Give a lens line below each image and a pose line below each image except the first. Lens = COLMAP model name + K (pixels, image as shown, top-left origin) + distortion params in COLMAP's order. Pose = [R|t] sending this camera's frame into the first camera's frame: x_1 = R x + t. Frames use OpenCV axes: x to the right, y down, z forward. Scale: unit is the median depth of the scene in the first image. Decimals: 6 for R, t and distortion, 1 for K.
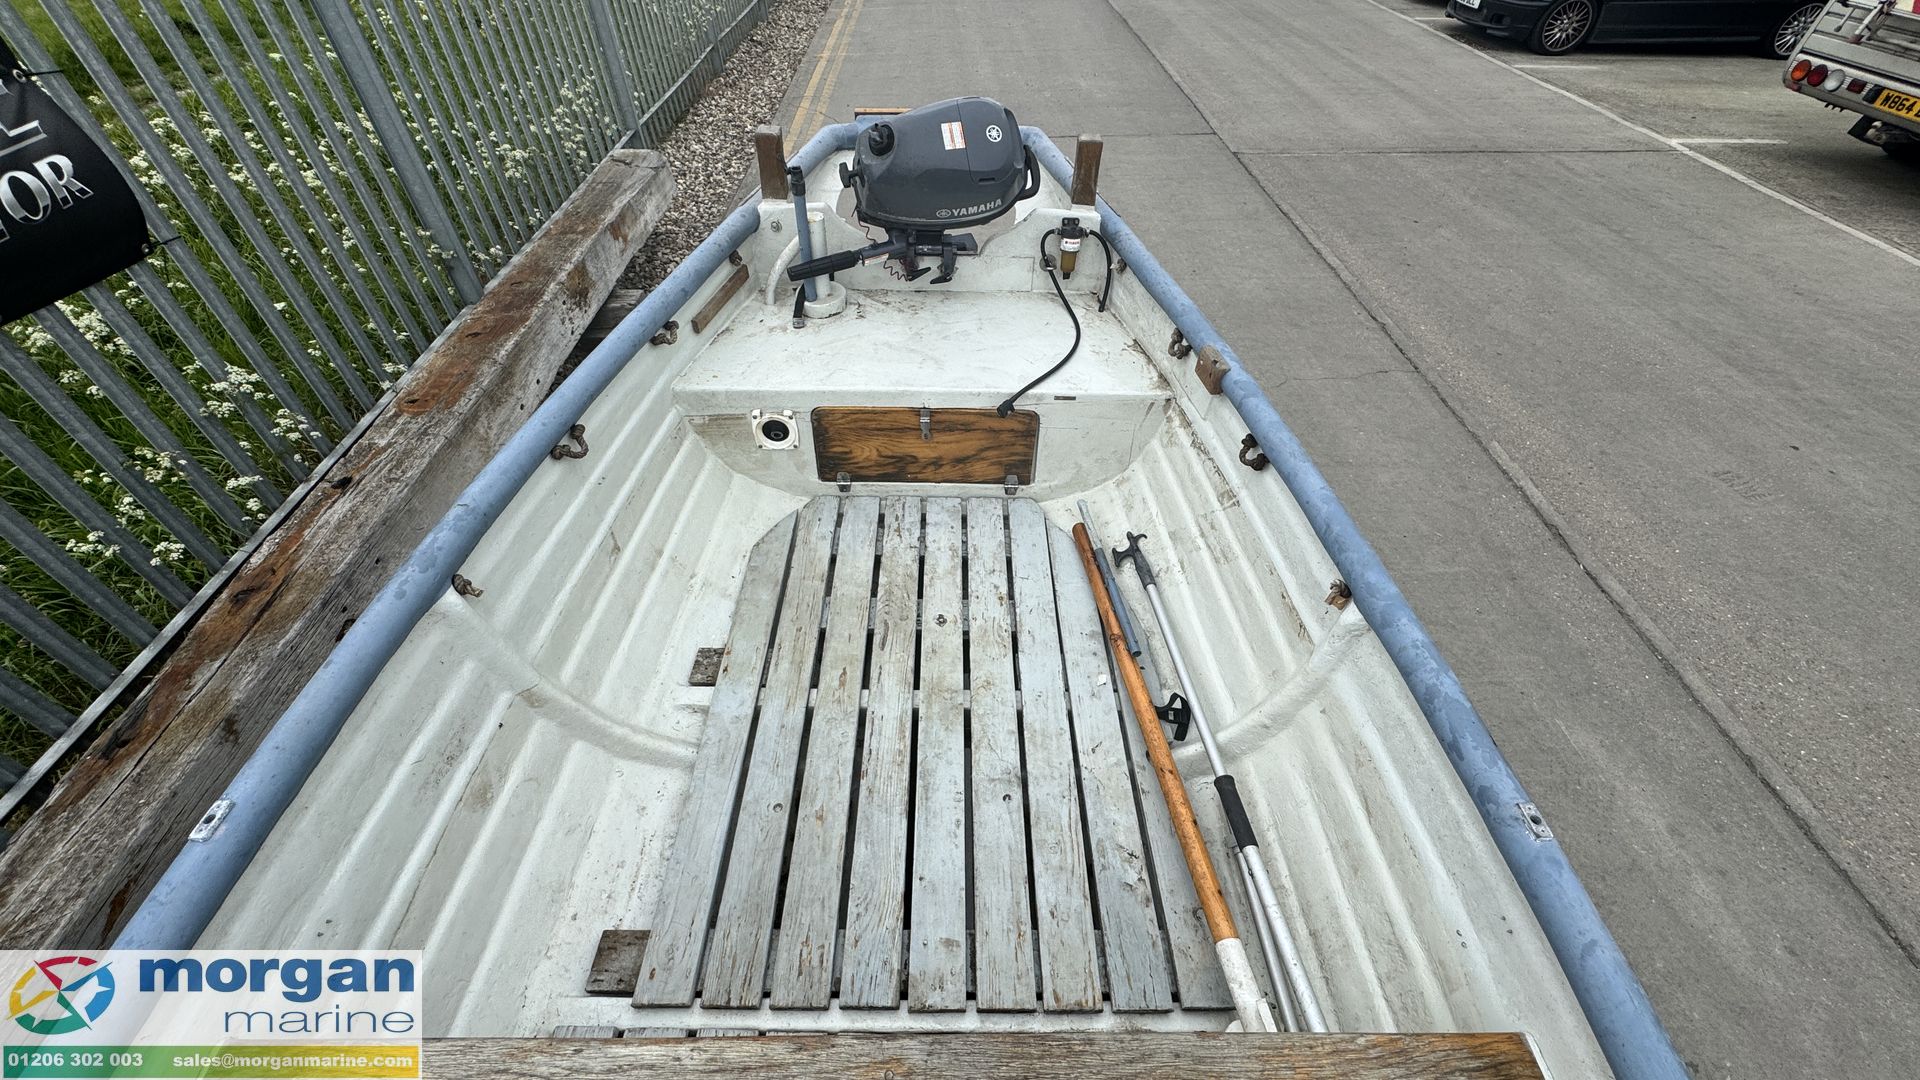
lens RADIAL K [[763.0, 0, 961.2], [0, 763.0, 537.7], [0, 0, 1]] dist [-0.004744, 0.000763]
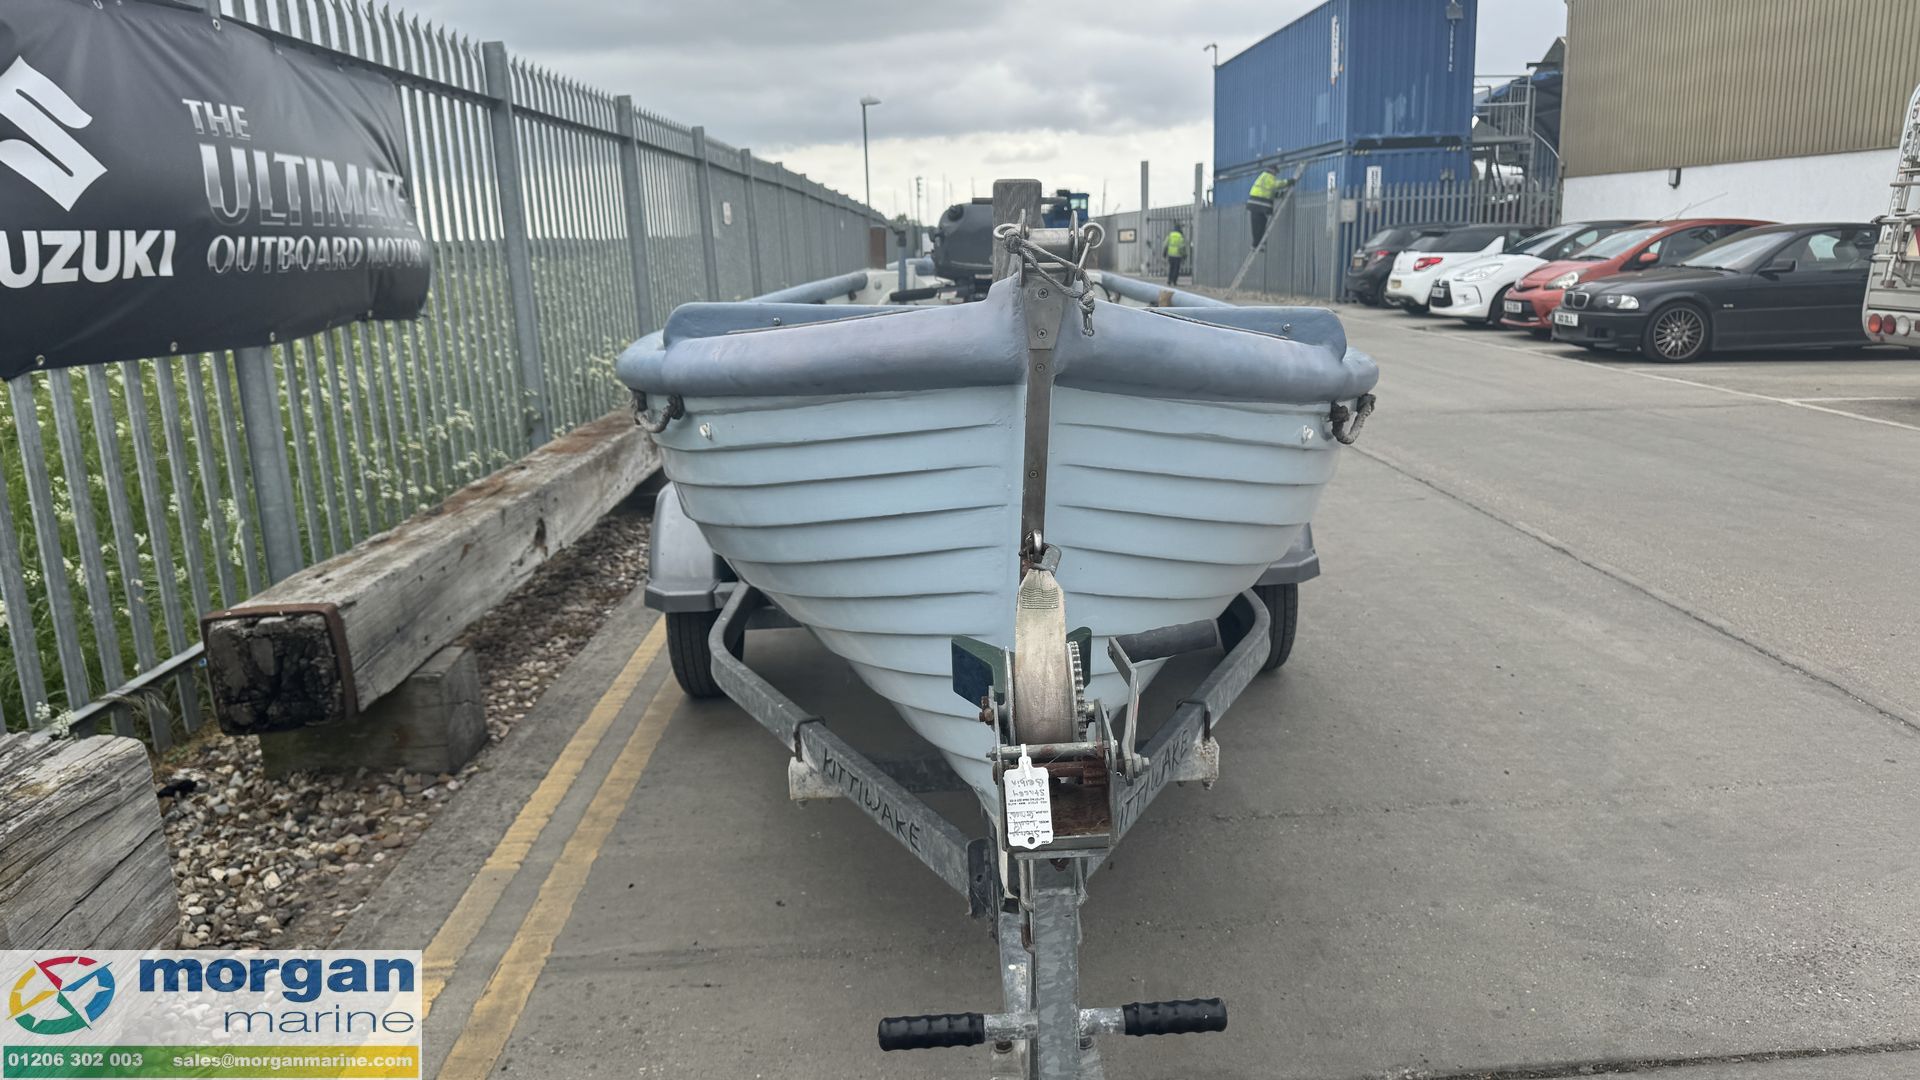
lens RADIAL K [[1345.7, 0, 972.6], [0, 1345.7, 545.1], [0, 0, 1]] dist [0.057773, -0.073340]
pose [[0.999654, -0.023950, -0.010873, -0.048661], [0.014745, 0.852588, -0.522376, 1.405328], [0.021781, 0.522035, 0.852646, -0.955132]]
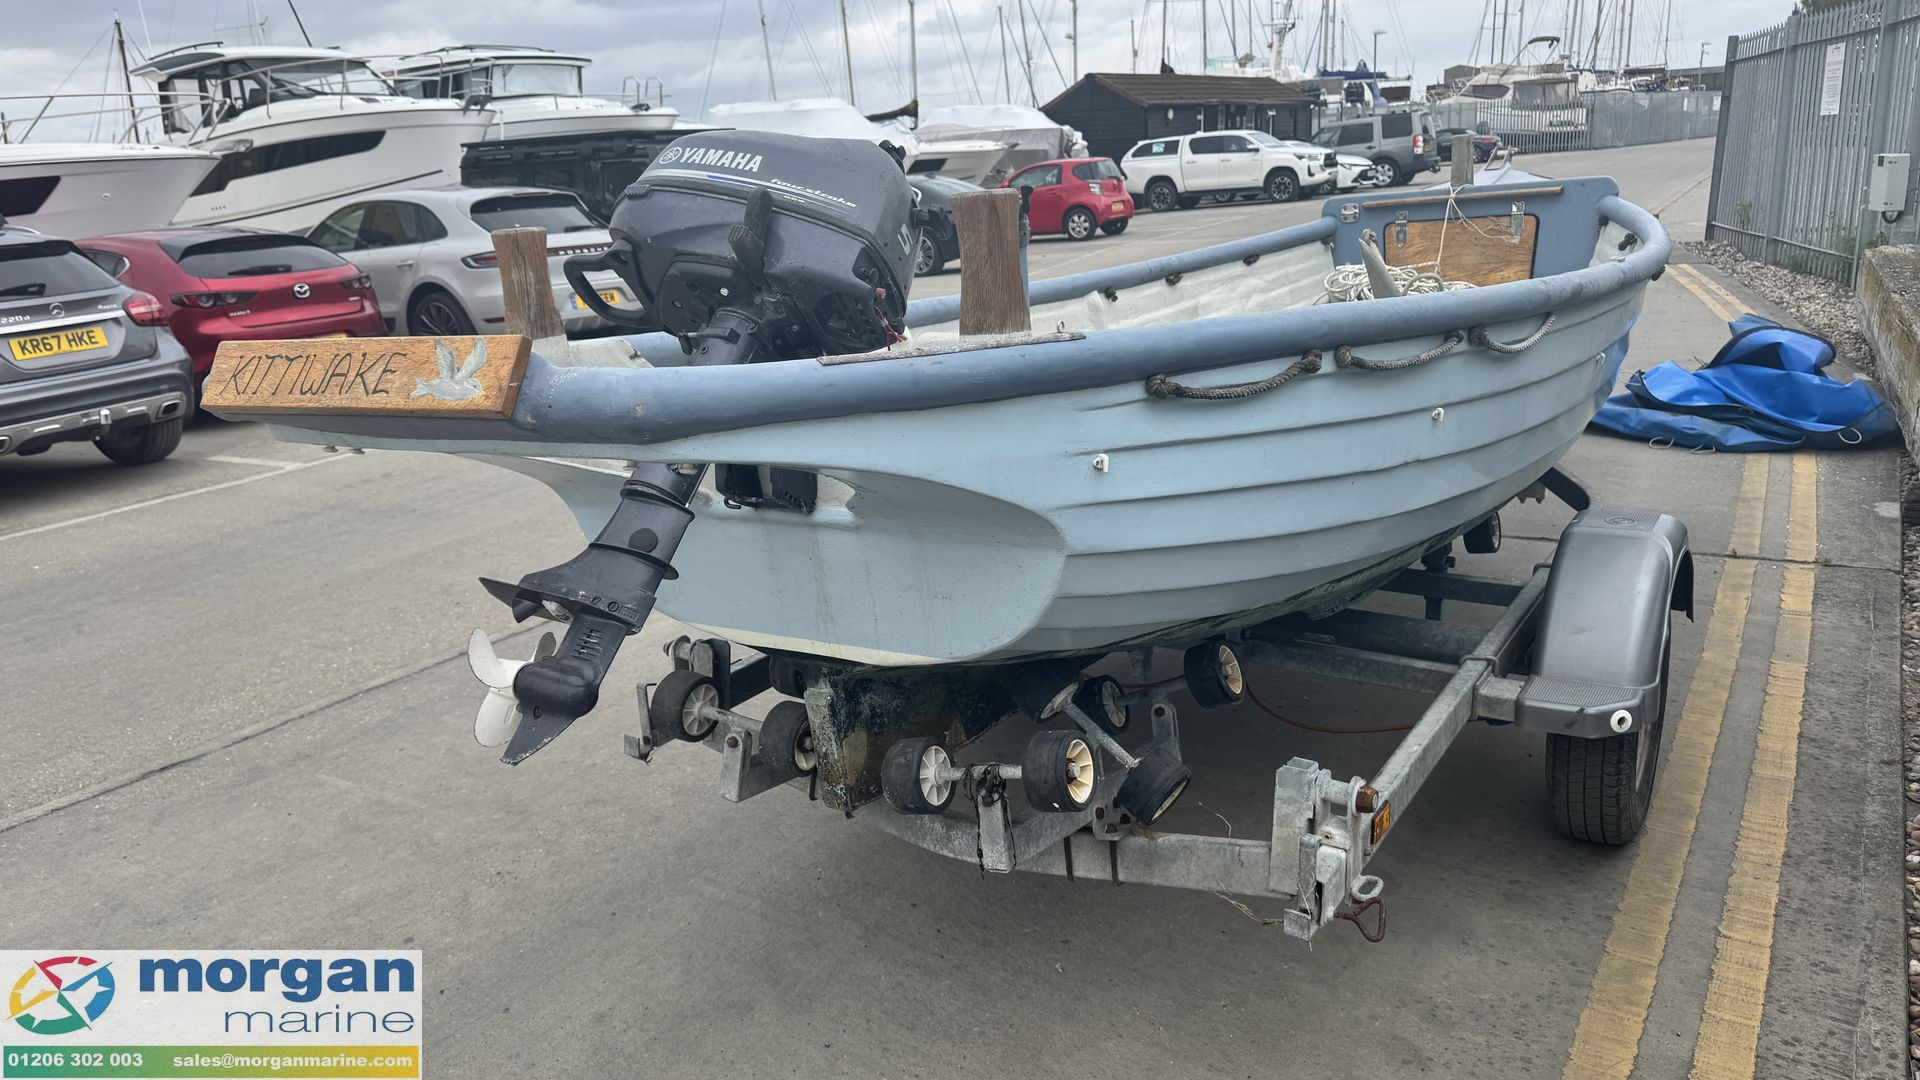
lens RADIAL K [[1345.7, 0, 957.8], [0, 1345.7, 533.6], [0, 0, 1]] dist [0.057773, -0.073340]
pose [[-0.816885, -0.101143, 0.567863, -0.705466], [0.445260, 0.515261, 0.732291, -1.003381], [-0.366664, 0.851044, -0.375874, 1.451281]]
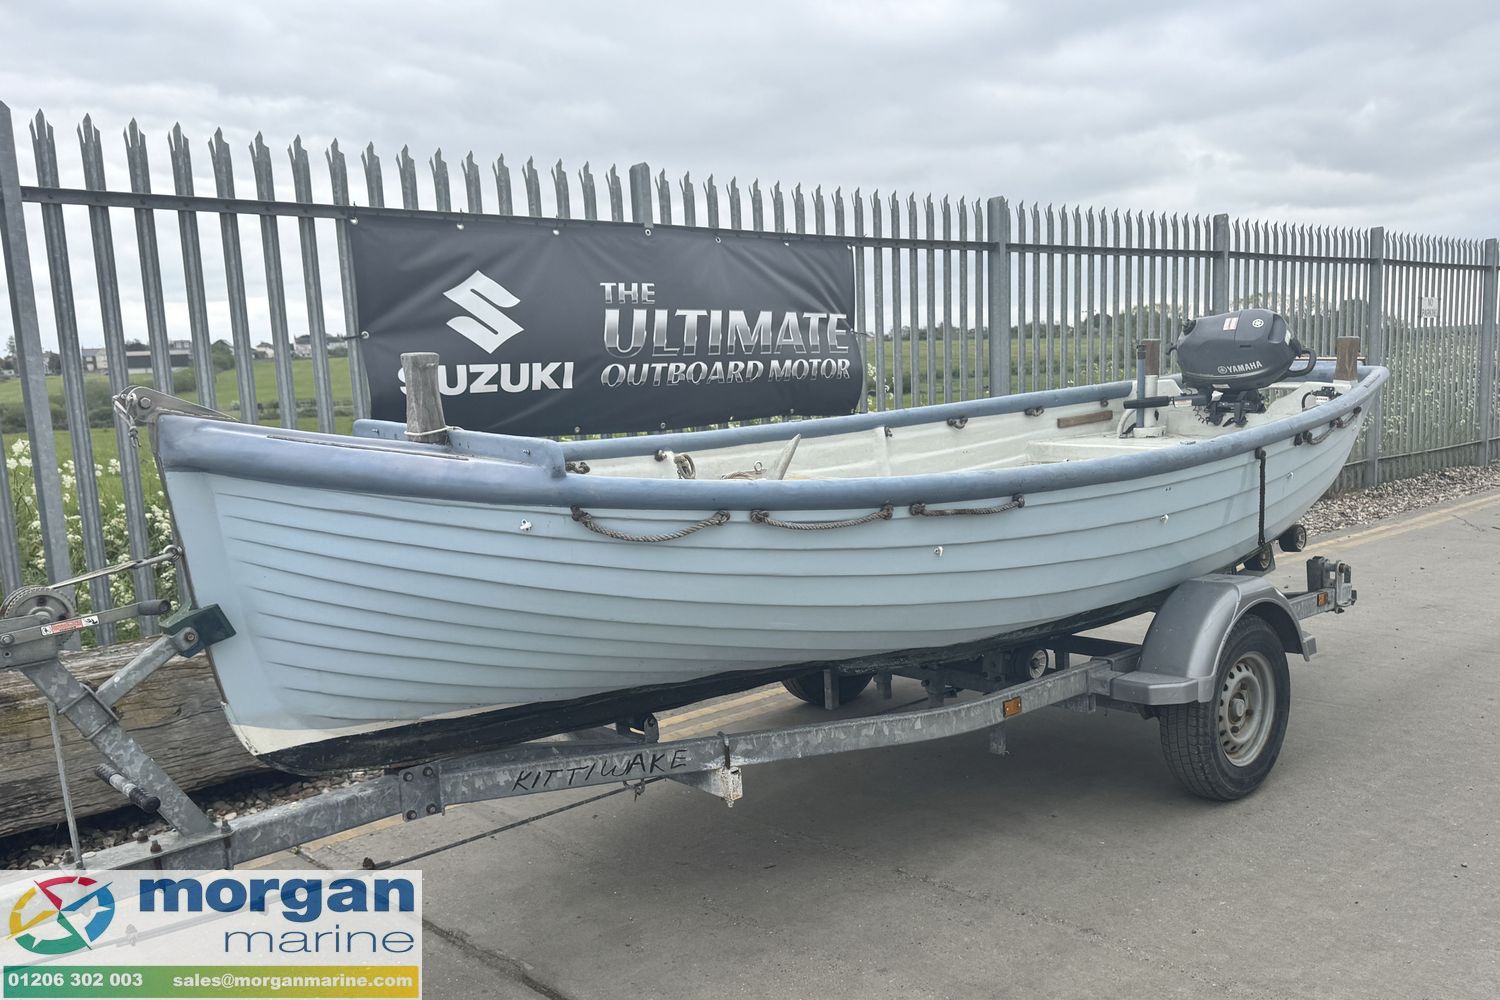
lens RADIAL K [[1229.4, 0, 762.6], [0, 1229.4, 587.5], [0, 0, 1]] dist [0.062734, -0.088359]
pose [[0.646302, 0.110704, -0.755009, 1.289543], [-0.505938, 0.802848, -0.315374, 1.171152], [0.571245, 0.585815, 0.574892, -0.725084]]
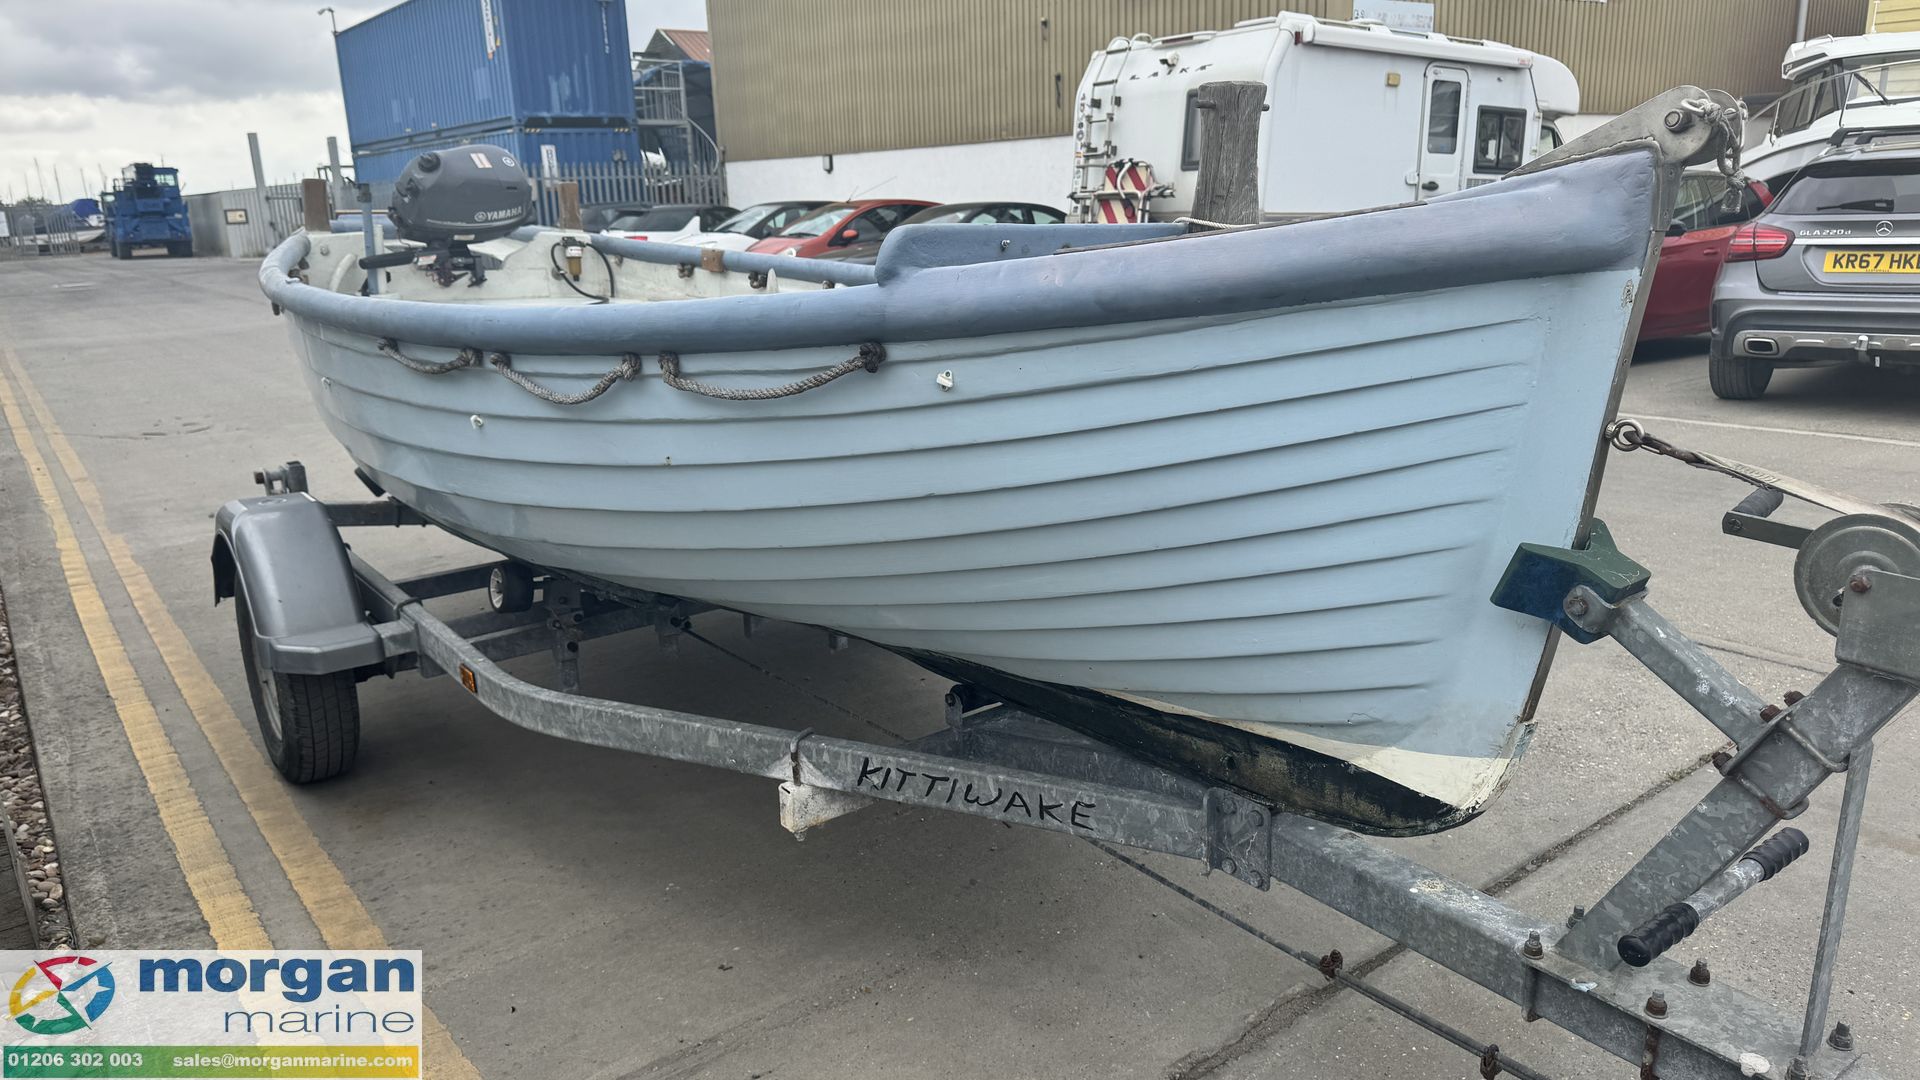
lens RADIAL K [[1345.7, 0, 947.1], [0, 1345.7, 551.3], [0, 0, 1]] dist [0.057773, -0.073340]
pose [[0.824459, -0.165884, 0.541063, -0.688909], [0.415470, 0.826584, -0.379663, 1.215887], [-0.384254, 0.537812, 0.750405, -0.721881]]
